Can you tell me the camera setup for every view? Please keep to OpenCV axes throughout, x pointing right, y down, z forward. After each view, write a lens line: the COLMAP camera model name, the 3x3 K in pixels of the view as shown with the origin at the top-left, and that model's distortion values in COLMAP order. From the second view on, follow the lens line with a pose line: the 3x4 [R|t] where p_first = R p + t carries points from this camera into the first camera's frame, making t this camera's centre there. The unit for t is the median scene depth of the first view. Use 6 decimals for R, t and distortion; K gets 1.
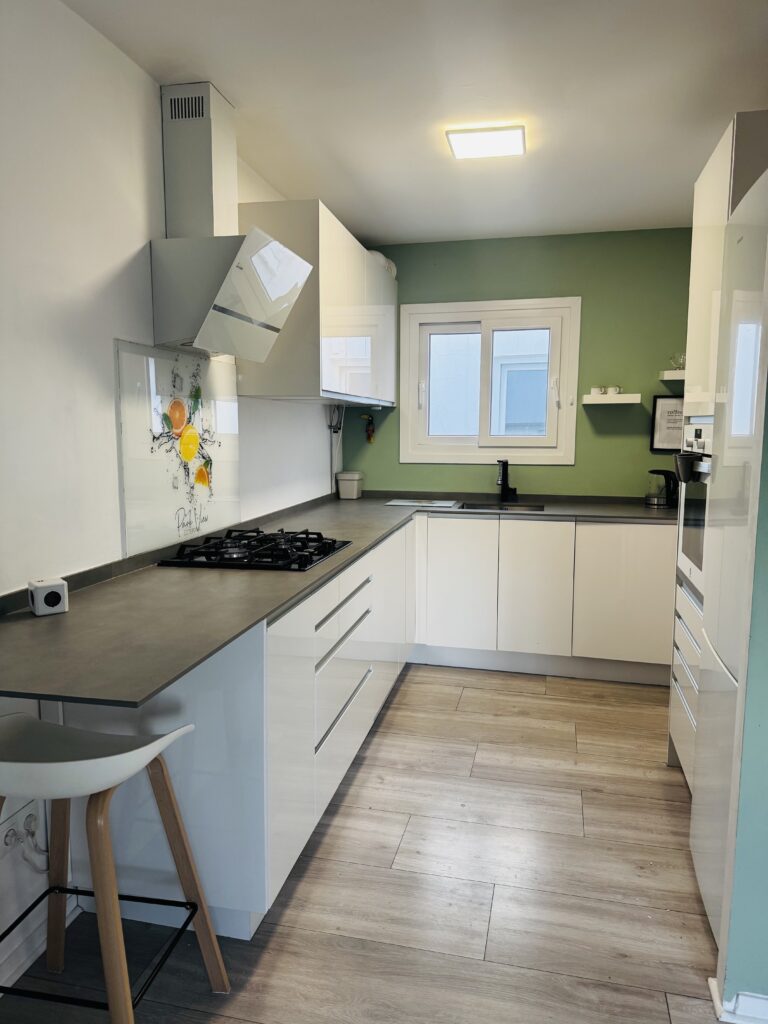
lens RADIAL K [[706.9, 0, 384.0], [0, 706.9, 512.0], [0, 0, 1]] dist [0.054127, -0.002700]
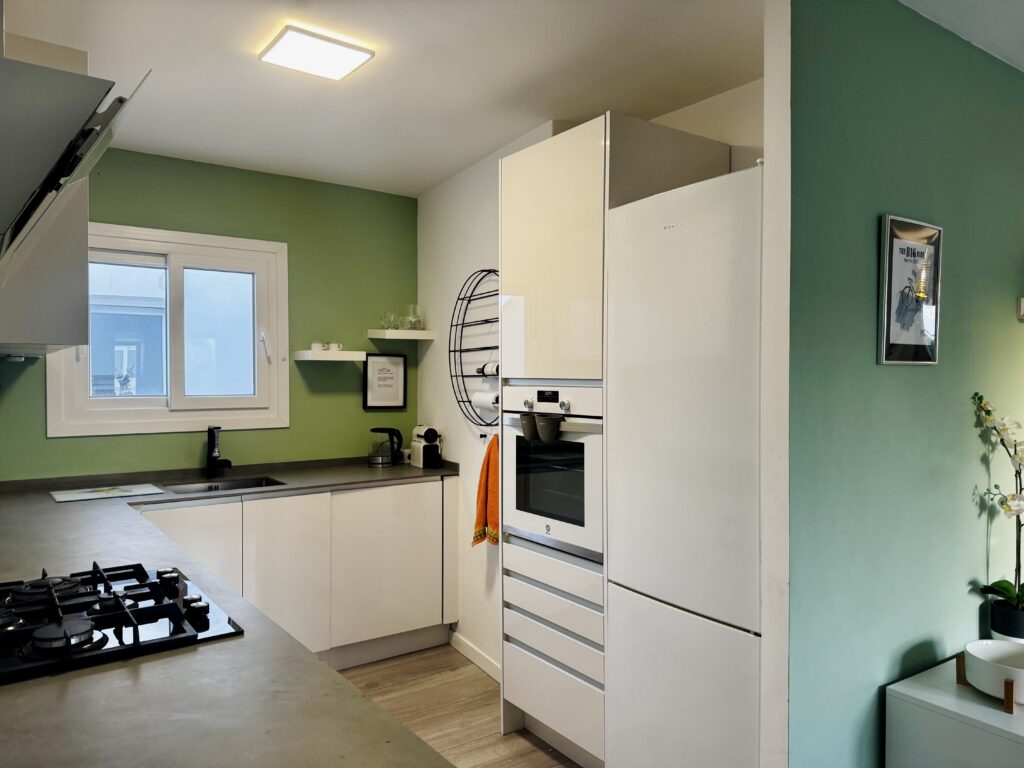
lens RADIAL K [[706.9, 0, 512.0], [0, 706.9, 384.0], [0, 0, 1]] dist [0.054127, -0.002700]
pose [[0.658759, -0.007921, 0.752312, -0.292862], [0.090079, 0.993582, -0.068416, -0.045881], [-0.746942, 0.112837, 0.655244, 0.272785]]
